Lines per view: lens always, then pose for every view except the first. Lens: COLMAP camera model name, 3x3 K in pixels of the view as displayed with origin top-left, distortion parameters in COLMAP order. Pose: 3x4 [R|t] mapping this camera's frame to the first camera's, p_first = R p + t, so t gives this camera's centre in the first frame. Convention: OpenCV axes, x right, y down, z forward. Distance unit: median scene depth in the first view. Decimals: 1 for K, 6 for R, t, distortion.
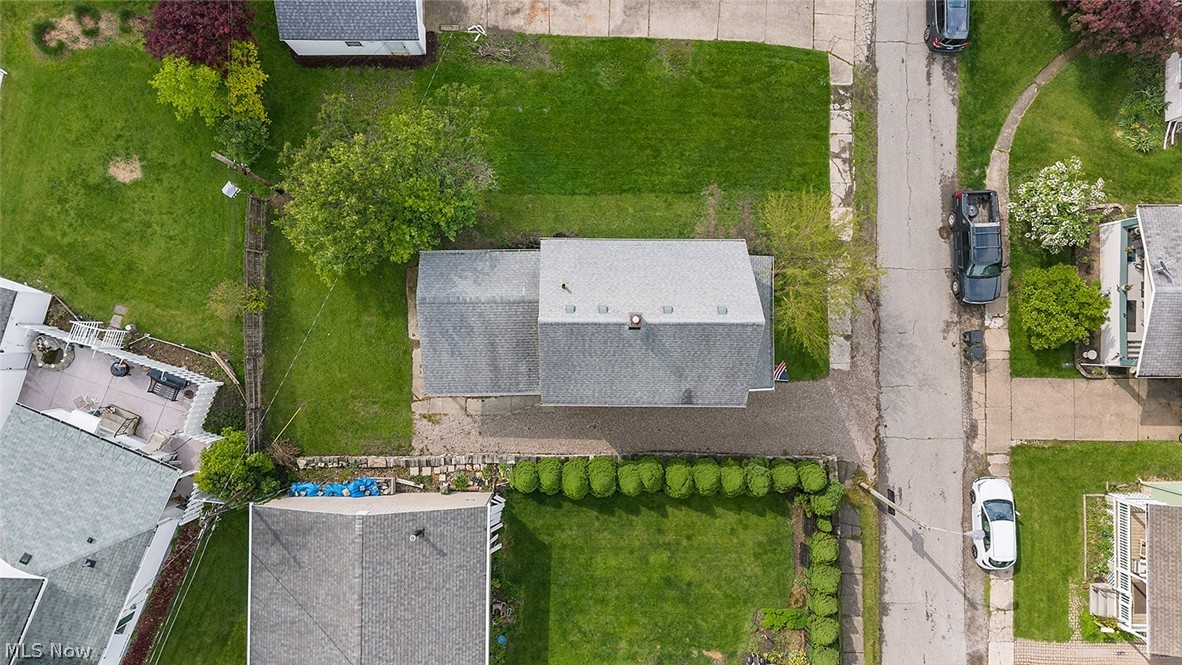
lens RADIAL K [[794.2, 0, 591.0], [0, 794.2, 332.5], [0, 0, 1]] dist [0.059155, -0.073950]
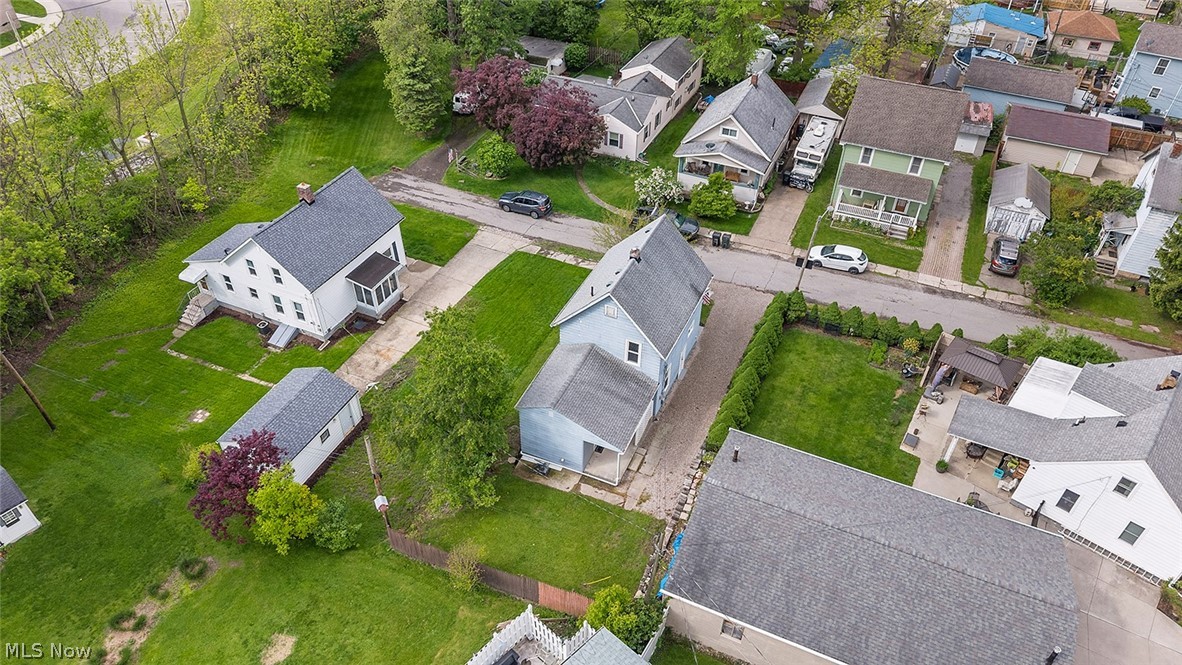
lens RADIAL K [[794.2, 0, 591.0], [0, 794.2, 332.5], [0, 0, 1]] dist [0.059155, -0.073950]
pose [[0.405224, -0.596790, 0.692558, -0.826733], [0.914165, 0.272666, -0.299927, 0.298759], [-0.009843, 0.754649, 0.656055, 0.099178]]
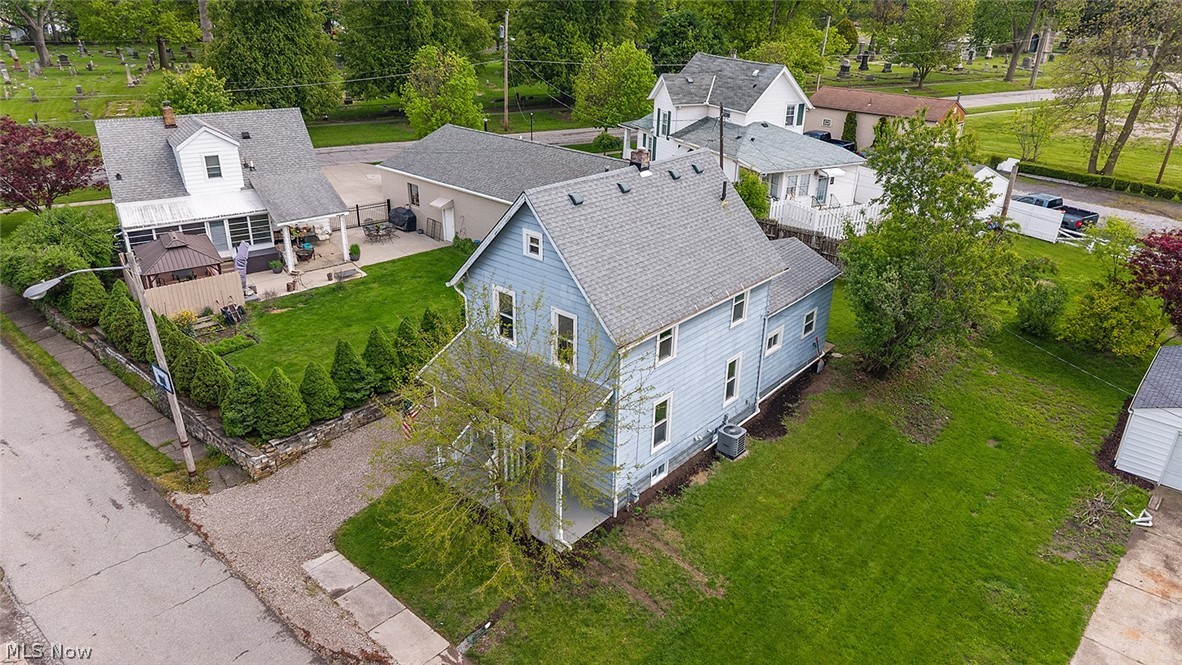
lens RADIAL K [[785.9, 0, 592.4], [0, 785.9, 344.1], [0, 0, 1]] dist [0.028821, -0.037919]
pose [[-0.666453, 0.285114, -0.688876, 0.523100], [-0.744982, -0.290622, 0.600450, -0.385528], [-0.029006, 0.913372, 0.406090, 0.636108]]
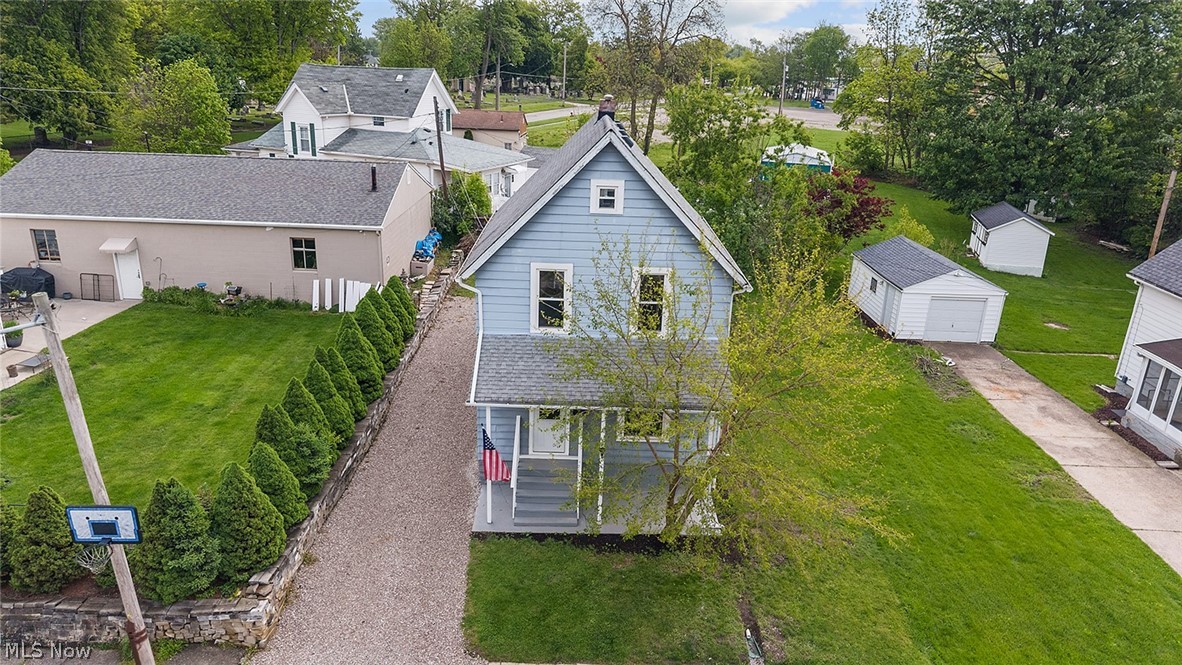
lens RADIAL K [[785.9, 0, 592.4], [0, 785.9, 344.1], [0, 0, 1]] dist [0.028821, -0.037919]
pose [[0.009725, 0.320473, -0.947208, 0.616890], [-0.999440, -0.027224, -0.019472, 0.005398], [-0.032027, 0.946866, 0.320029, 0.729698]]
